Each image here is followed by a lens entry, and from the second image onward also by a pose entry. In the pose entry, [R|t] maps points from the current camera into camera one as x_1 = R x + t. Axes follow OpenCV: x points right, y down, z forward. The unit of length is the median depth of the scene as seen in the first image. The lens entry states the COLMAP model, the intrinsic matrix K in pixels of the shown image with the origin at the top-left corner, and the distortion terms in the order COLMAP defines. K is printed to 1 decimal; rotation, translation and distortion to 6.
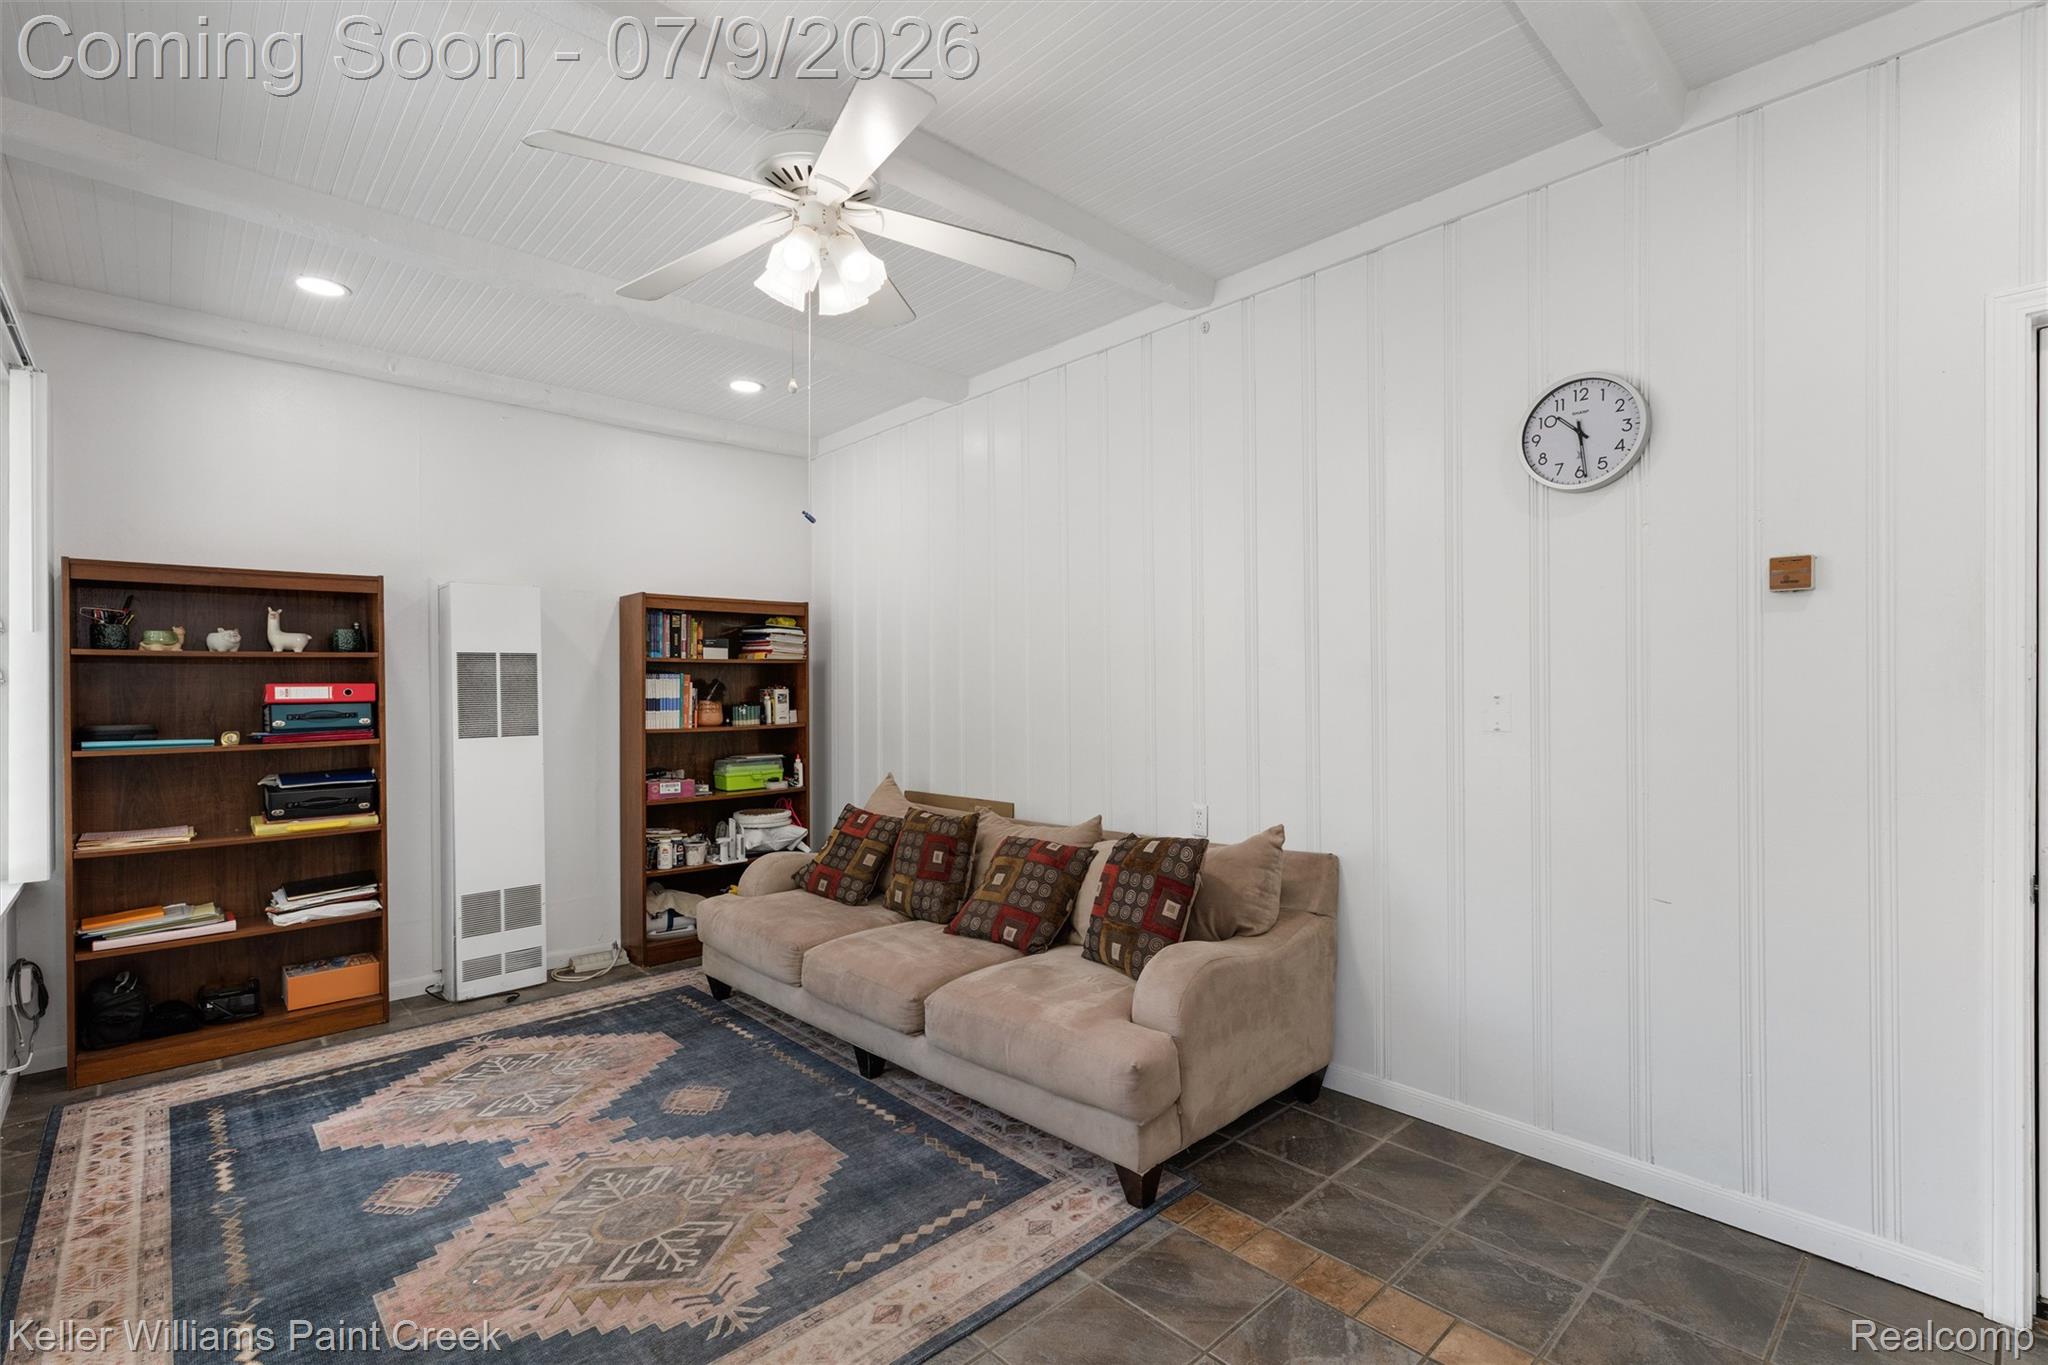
lens RADIAL K [[928.4, 0, 1012.6], [0, 928.4, 689.5], [0, 0, 1]] dist [0.008590, -0.002418]
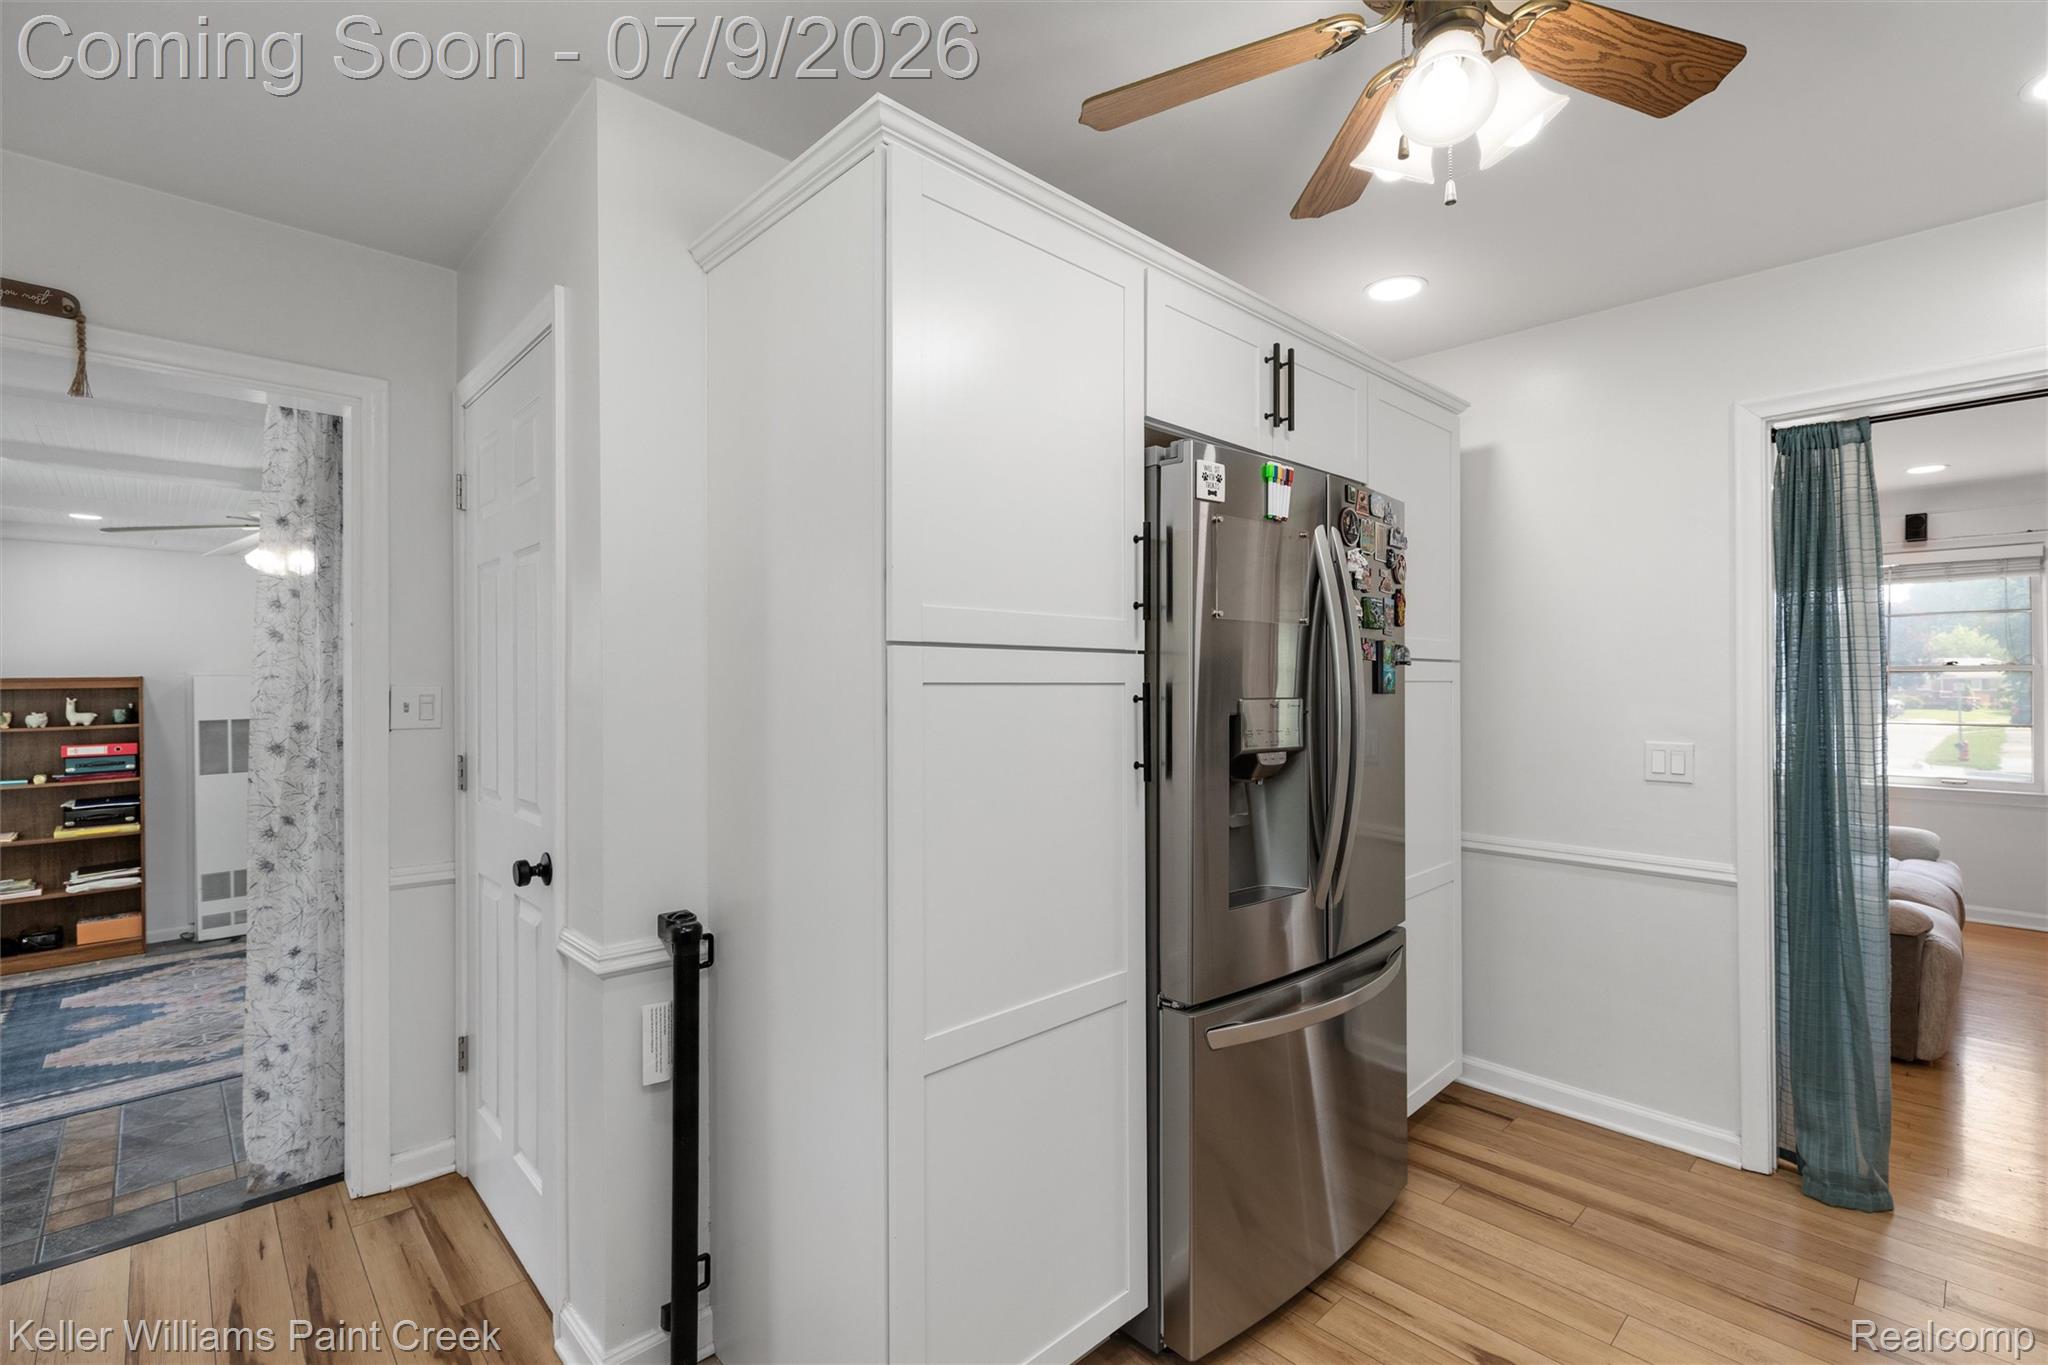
lens RADIAL K [[928.4, 0, 1029.9], [0, 928.4, 671.9], [0, 0, 1]] dist [0.008590, -0.002418]
pose [[0.999889, -0.007711, 0.012750, 0.868159], [0.007870, 0.999891, -0.012469, -0.099921], [-0.012653, 0.012568, 0.999841, -0.660319]]
